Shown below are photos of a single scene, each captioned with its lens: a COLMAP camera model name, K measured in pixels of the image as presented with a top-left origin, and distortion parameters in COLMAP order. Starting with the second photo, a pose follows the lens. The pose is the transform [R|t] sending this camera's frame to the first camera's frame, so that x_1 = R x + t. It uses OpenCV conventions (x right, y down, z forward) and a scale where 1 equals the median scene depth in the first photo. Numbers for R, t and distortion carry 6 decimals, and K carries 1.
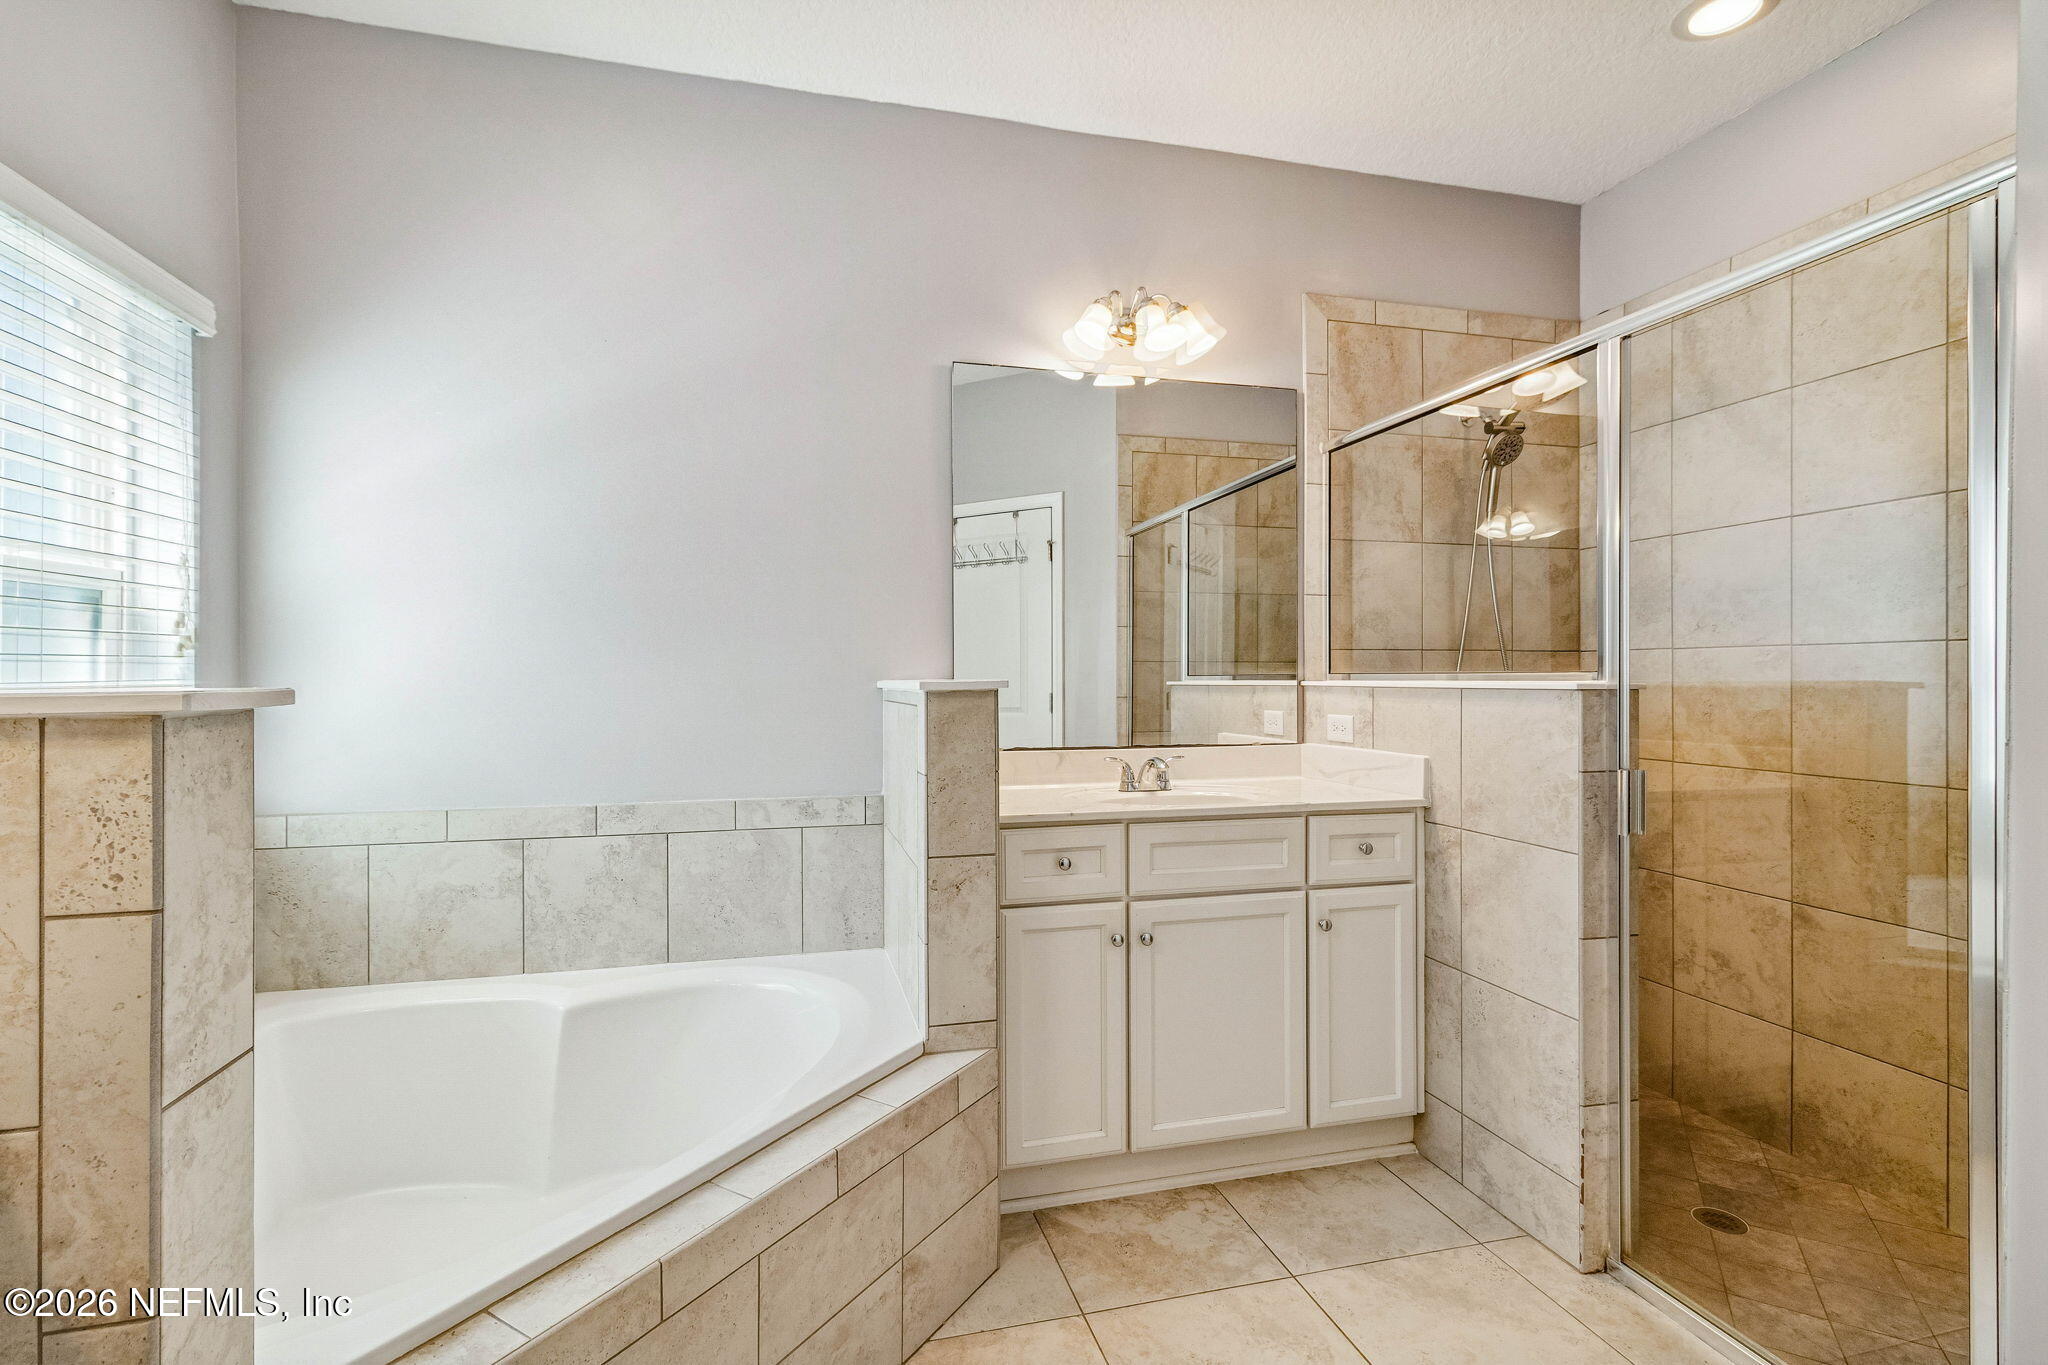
lens RADIAL K [[936.2, 0, 1005.4], [0, 936.2, 679.3], [0, 0, 1]] dist [0.003153, 0.000091]
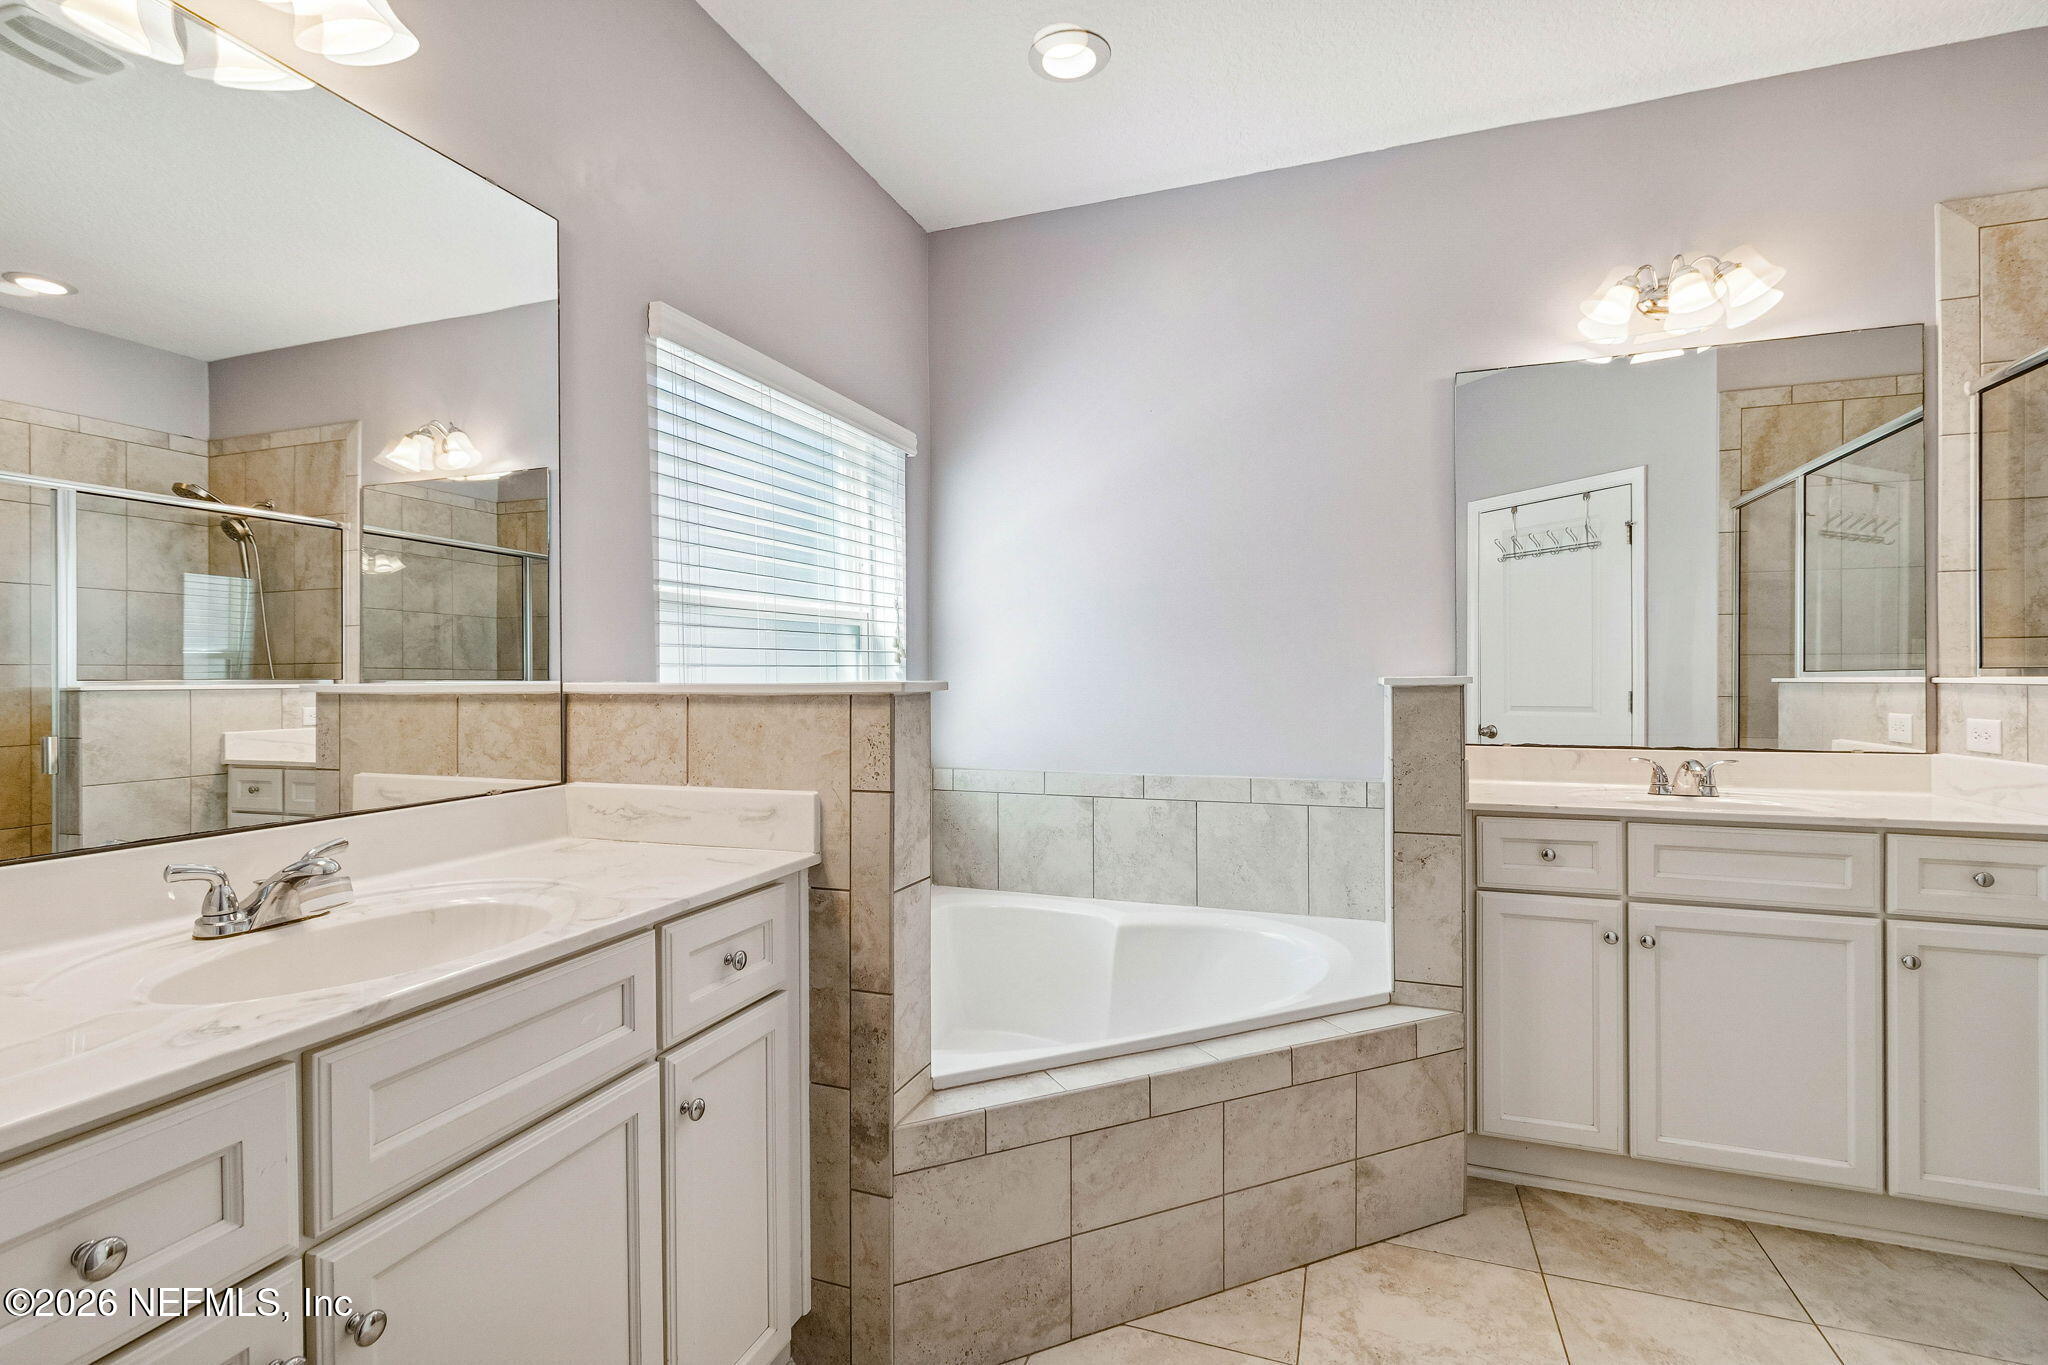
lens RADIAL K [[958.3, 0, 1011.4], [0, 958.3, 666.4], [0, 0, 1]] dist [0.000227, 0.000076]
pose [[0.824395, -0.007406, -0.565967, 0.169261], [0.001222, 0.999935, -0.011305, 0.001114], [0.566014, 0.008628, 0.824350, -0.197673]]
